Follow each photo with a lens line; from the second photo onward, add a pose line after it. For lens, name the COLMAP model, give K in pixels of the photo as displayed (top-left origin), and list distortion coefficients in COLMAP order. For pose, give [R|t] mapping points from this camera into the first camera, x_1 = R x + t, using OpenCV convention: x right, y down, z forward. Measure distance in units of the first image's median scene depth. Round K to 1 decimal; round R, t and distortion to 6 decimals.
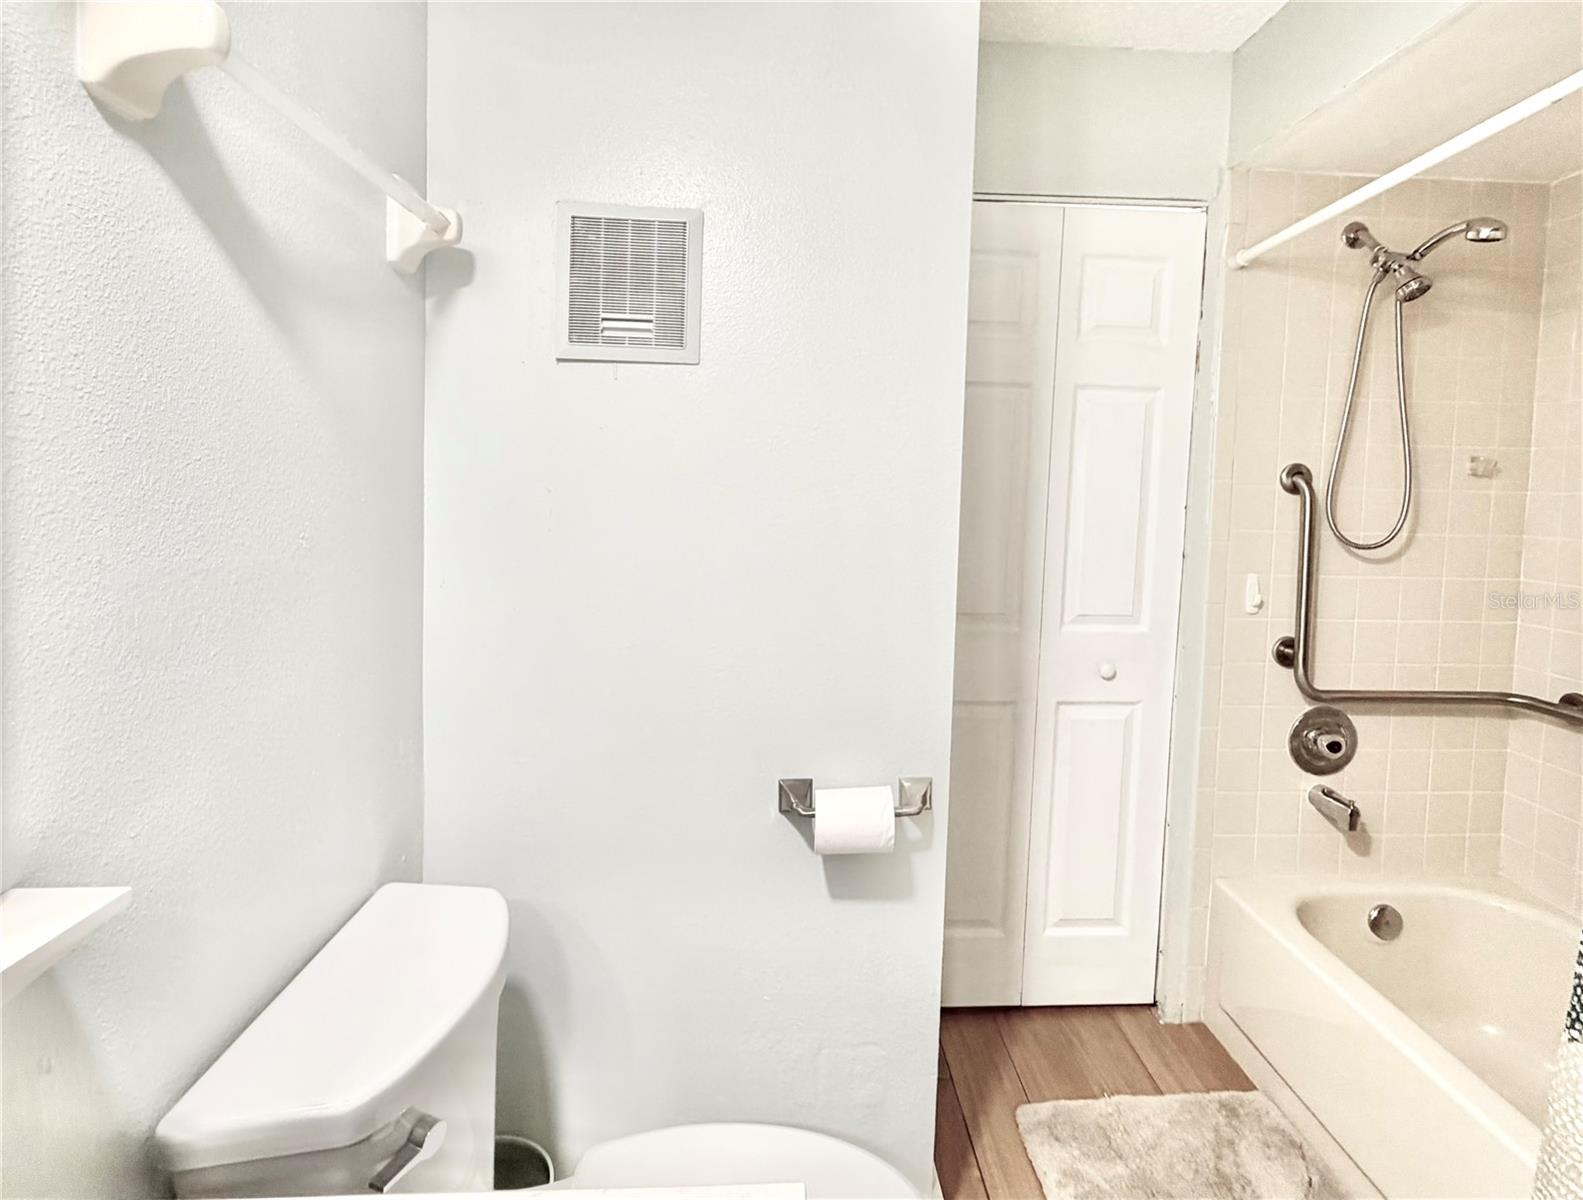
lens RADIAL K [[815.3, 0, 808.2], [0, 815.3, 529.0], [0, 0, 1]] dist [-0.003696, -0.000220]
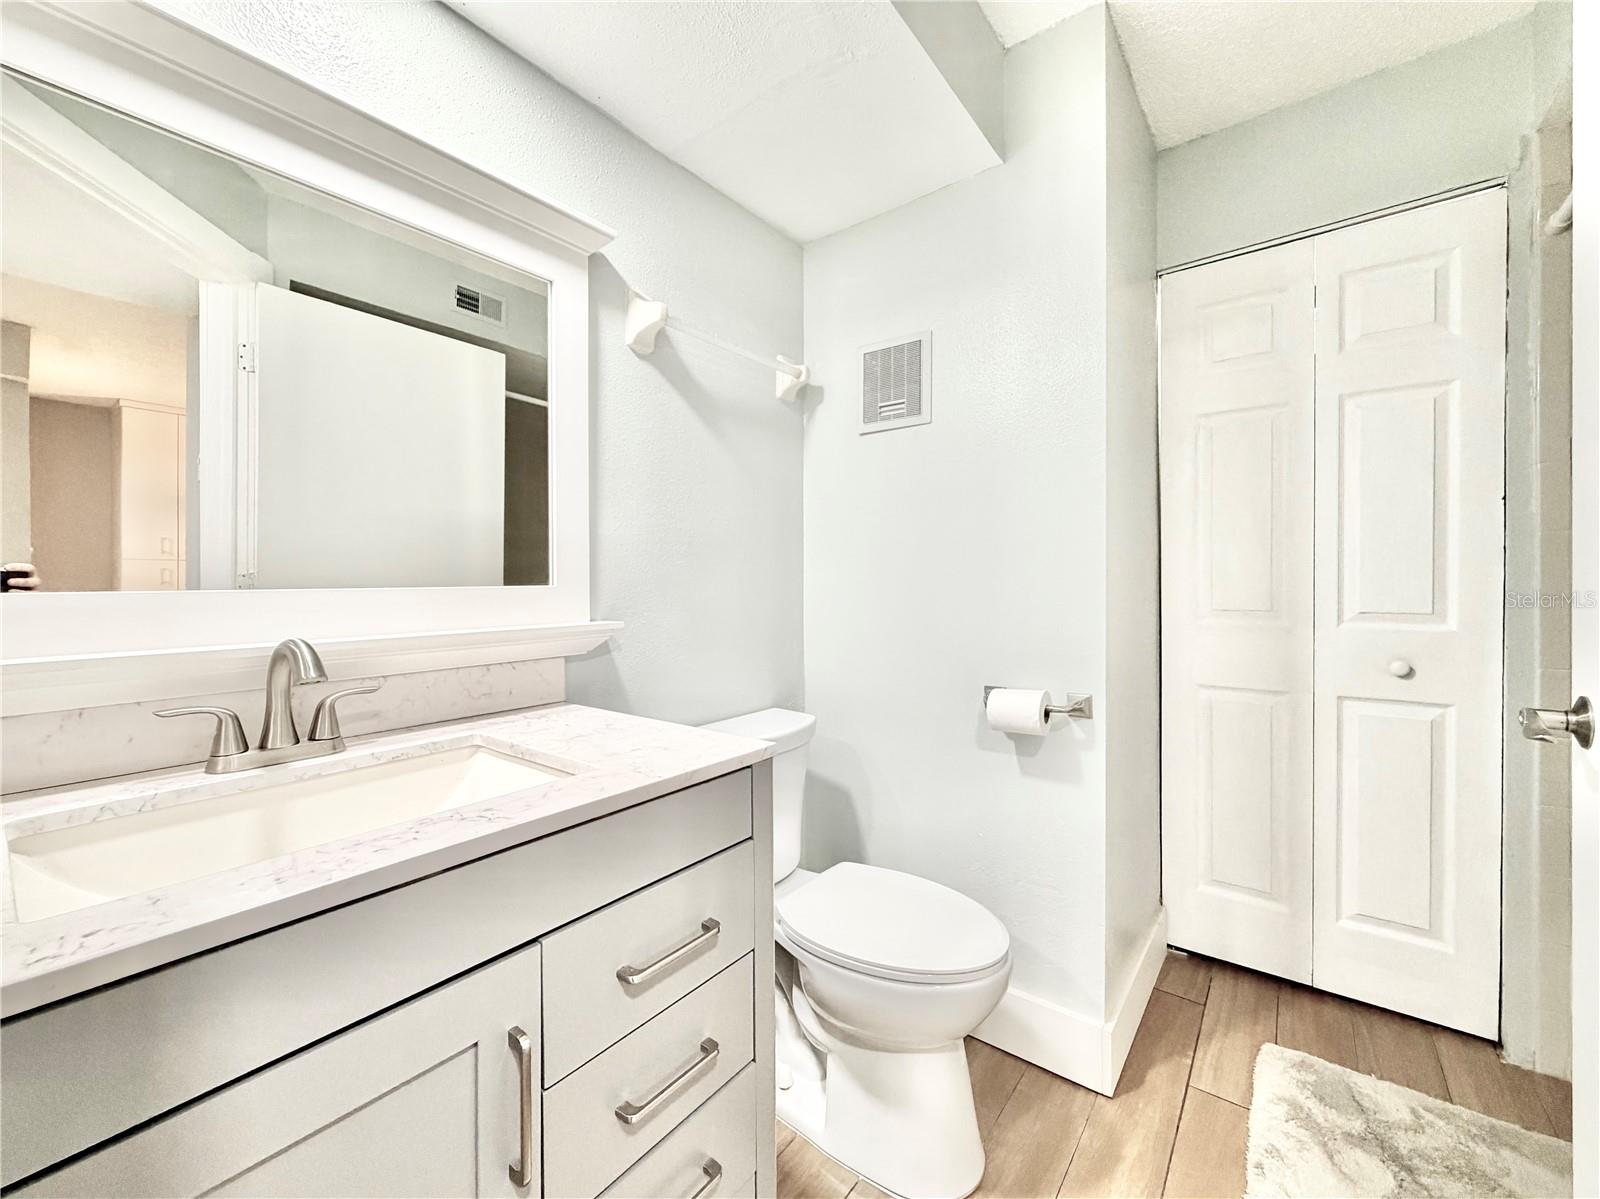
lens RADIAL K [[641.3, 0, 802.9], [0, 641.3, 590.9], [0, 0, 1]] dist [0.002507, -0.000059]
pose [[0.760130, -0.011905, -0.649662, 0.514463], [-0.019149, 0.998987, -0.040710, 0.198475], [0.649489, 0.043385, 0.759132, -0.142172]]
